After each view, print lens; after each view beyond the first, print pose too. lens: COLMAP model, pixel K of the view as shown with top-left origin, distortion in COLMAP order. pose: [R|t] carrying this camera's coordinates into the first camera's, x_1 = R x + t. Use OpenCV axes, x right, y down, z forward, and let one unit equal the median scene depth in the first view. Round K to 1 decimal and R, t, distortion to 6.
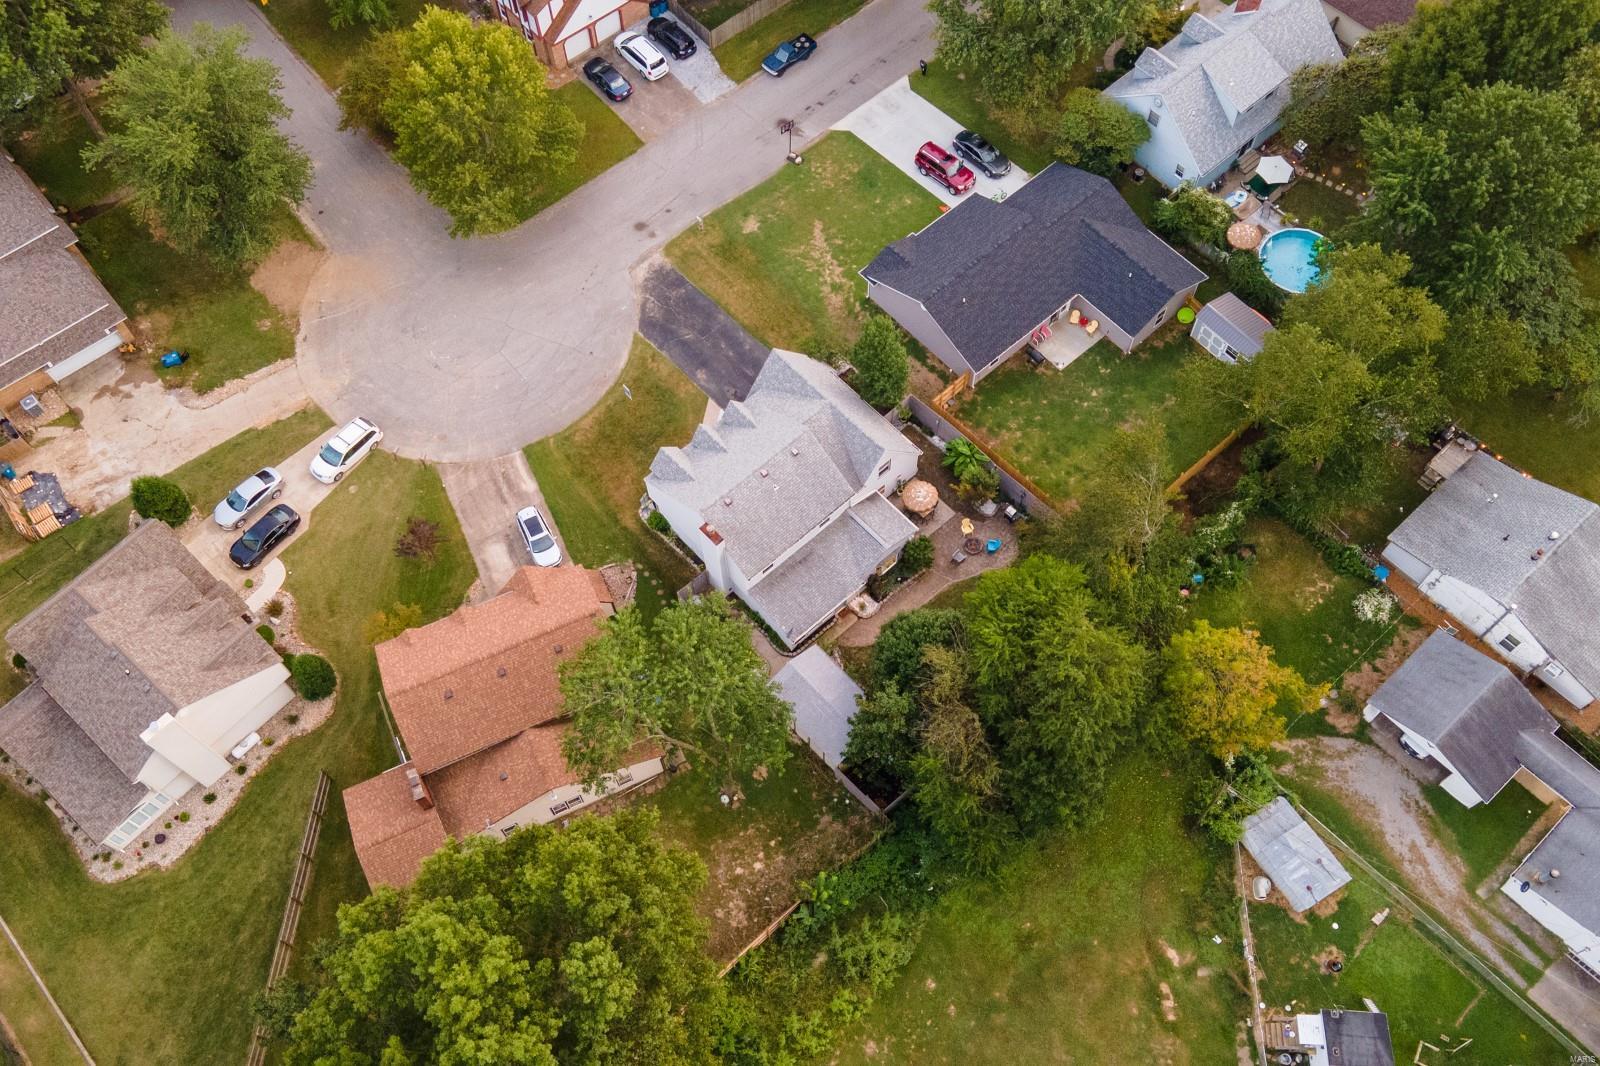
lens RADIAL K [[1392.2, 0, 797.6], [0, 1392.2, 538.0], [0, 0, 1]] dist [0.025417, 0.000251]
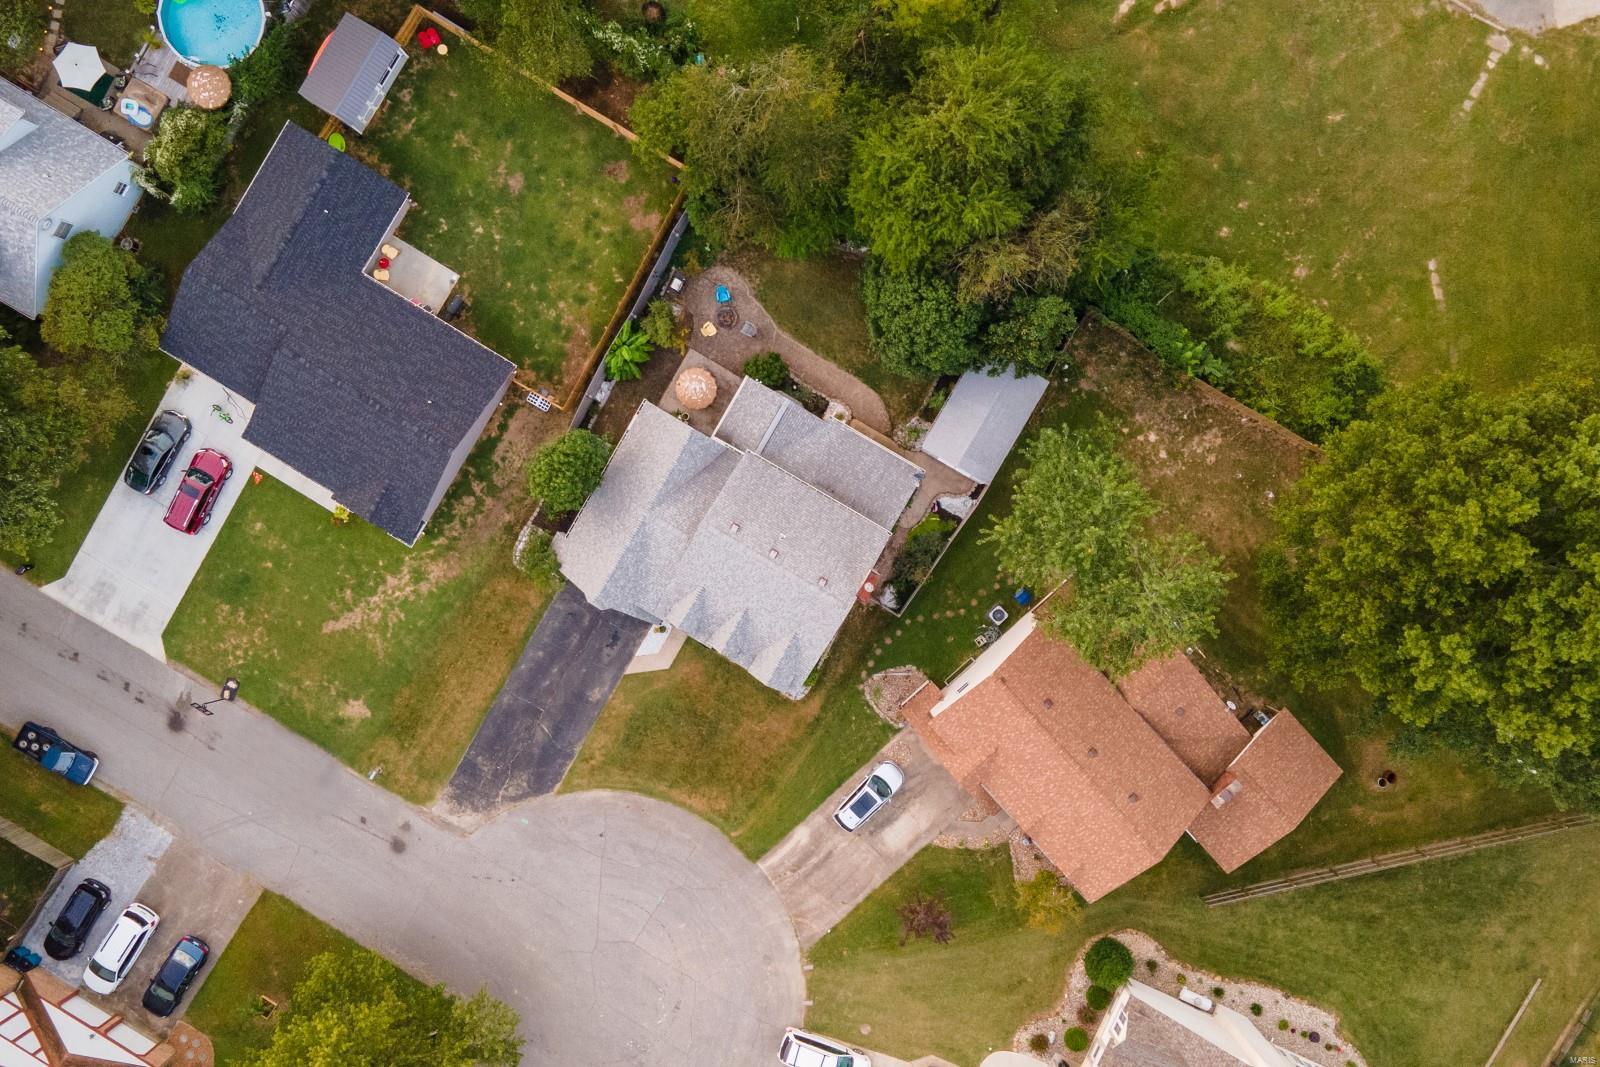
lens RADIAL K [[1392.2, 0, 797.6], [0, 1392.2, 538.5], [0, 0, 1]] dist [0.025417, 0.000251]
pose [[-0.301339, -0.953505, -0.004810, -0.014256], [0.856362, -0.272850, 0.438404, -0.365123], [-0.419333, 0.127989, 0.898765, 0.208667]]
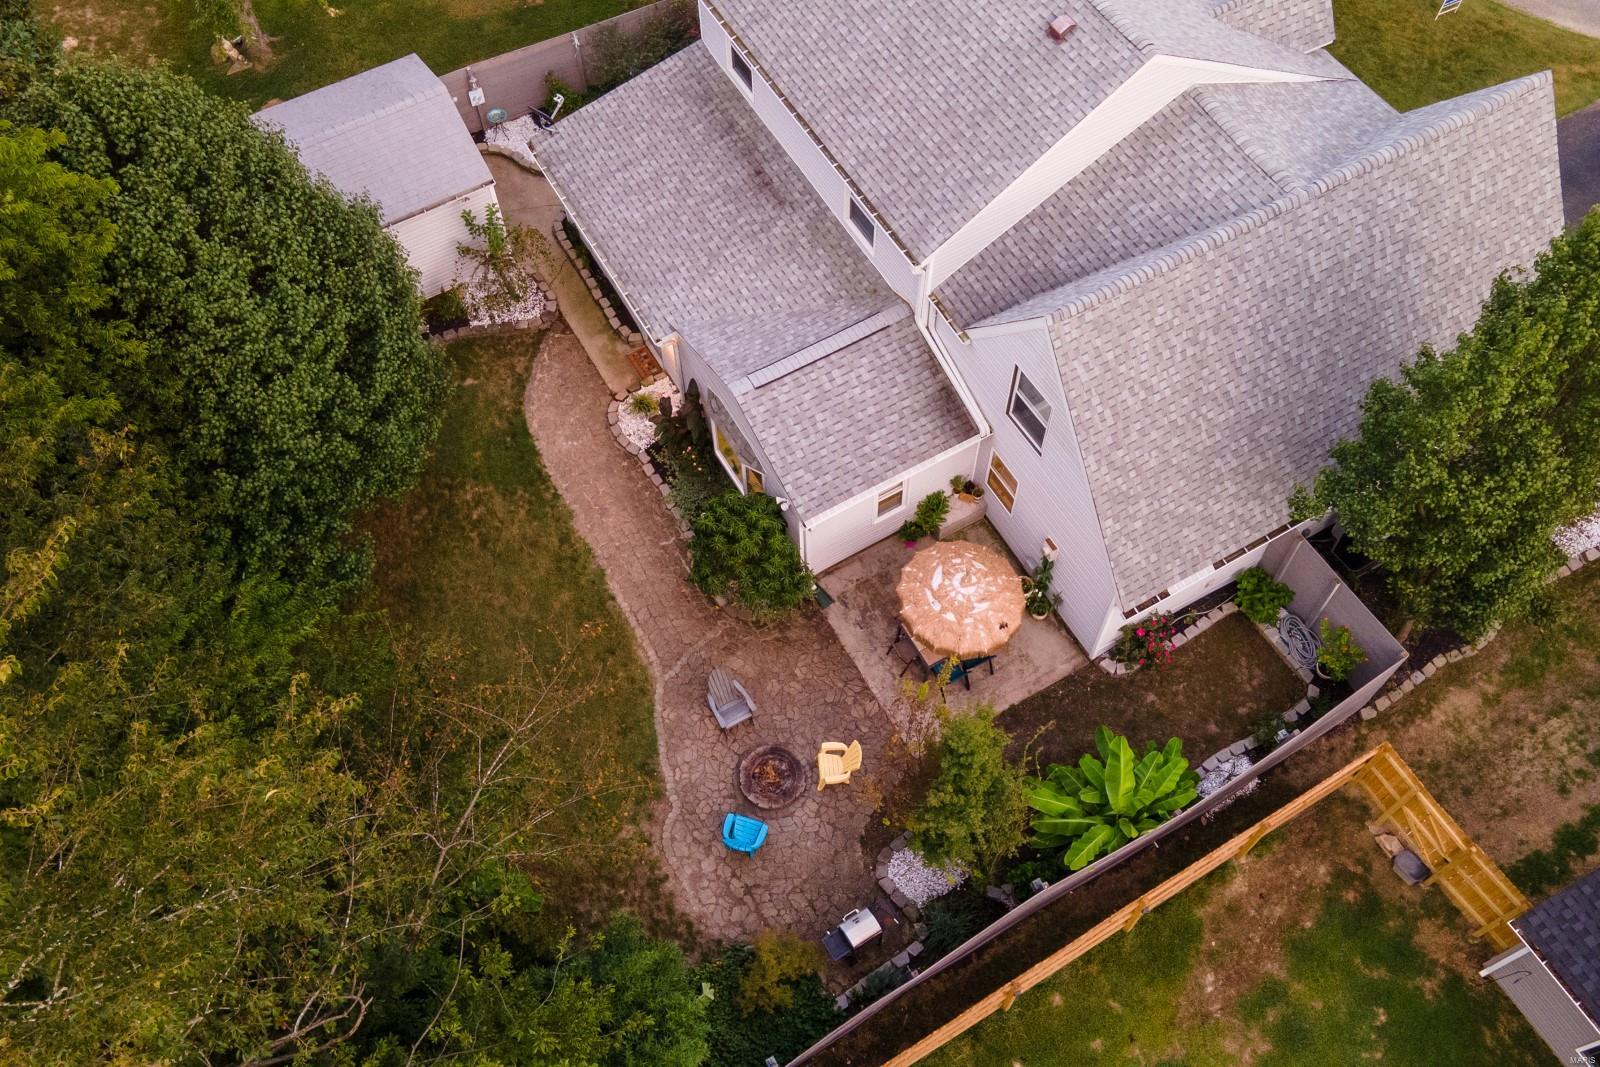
lens RADIAL K [[1392.2, 0, 797.6], [0, 1392.2, 538.5], [0, 0, 1]] dist [0.025417, 0.000251]
pose [[-0.214557, 0.858667, -0.465464, 0.207096], [-0.860001, 0.059821, 0.506774, -0.138234], [0.462994, 0.509032, 0.725619, 0.753280]]
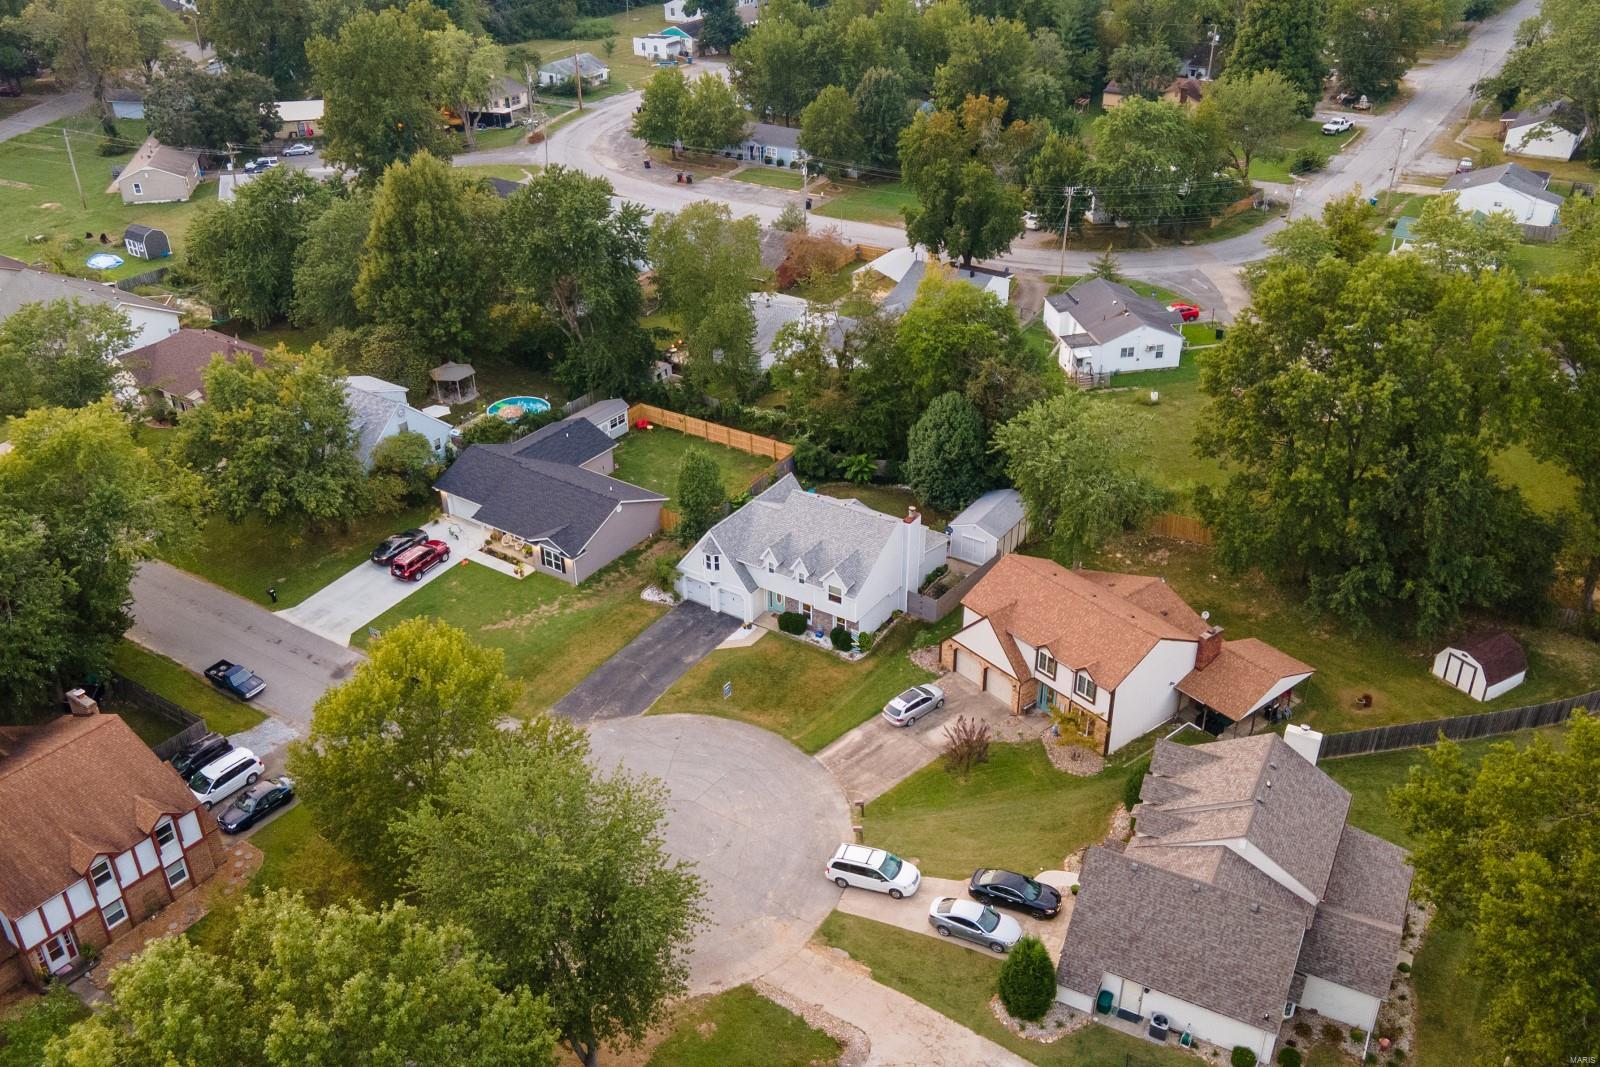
lens RADIAL K [[1392.2, 0, 797.6], [0, 1392.2, 538.5], [0, 0, 1]] dist [0.025417, 0.000251]
pose [[-0.241474, -0.475219, 0.846084, -0.932549], [0.869030, 0.282089, 0.406463, -0.501561], [-0.431830, 0.833422, 0.344863, 0.572334]]
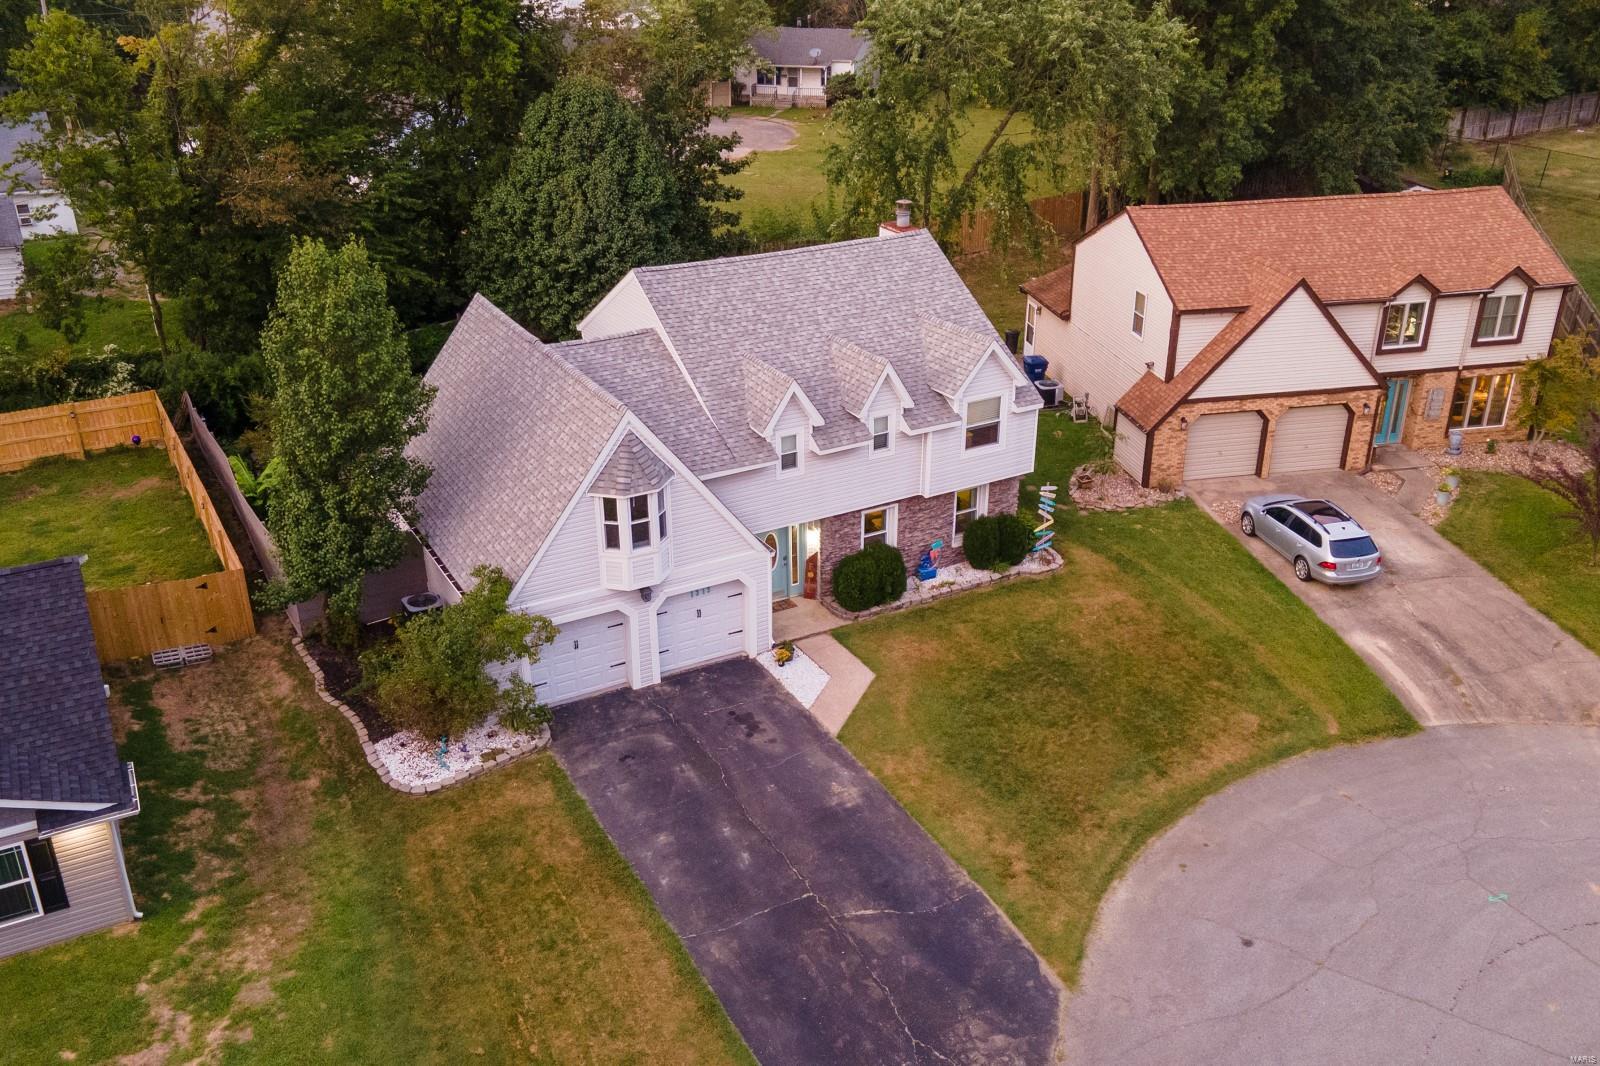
lens RADIAL K [[1395.5, 0, 799.0], [0, 1395.5, 540.8], [0, 0, 1]] dist [-0.007614, 0.077660]
pose [[-0.973158, -0.078653, 0.216280, -0.124745], [0.213175, 0.046041, 0.975929, -0.428291], [-0.086717, 0.995838, -0.028038, 0.996779]]
